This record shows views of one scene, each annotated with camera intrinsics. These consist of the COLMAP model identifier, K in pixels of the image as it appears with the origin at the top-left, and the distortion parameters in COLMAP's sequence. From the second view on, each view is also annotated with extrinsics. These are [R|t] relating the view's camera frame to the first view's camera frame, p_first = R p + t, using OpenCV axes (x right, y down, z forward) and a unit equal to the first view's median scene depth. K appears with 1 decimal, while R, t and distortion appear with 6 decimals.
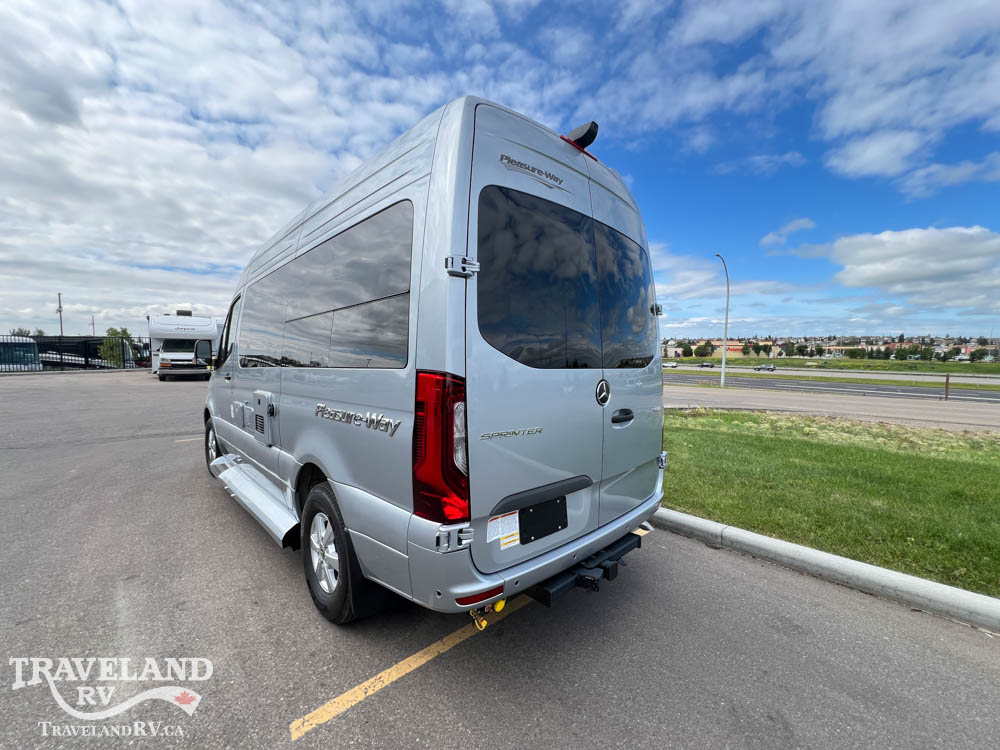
lens RADIAL K [[430.8, 0, 500.9], [0, 430.8, 379.3], [0, 0, 1]] dist [0.003237, 0.000193]
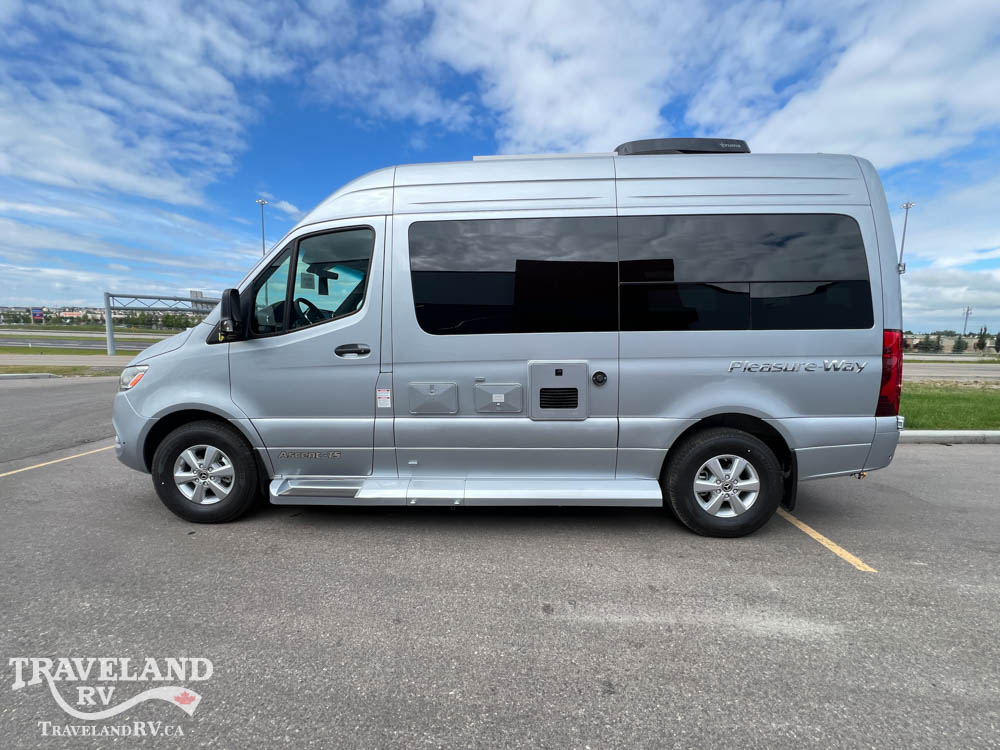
lens RADIAL K [[402.3, 0, 501.1], [0, 402.3, 375.0], [0, 0, 1]] dist [0.001237, 0.000220]
pose [[0.699322, -0.073158, 0.711053, -1.200035], [0.032335, 0.996968, 0.070774, -0.028442], [-0.714075, -0.026502, 0.699567, 0.464636]]
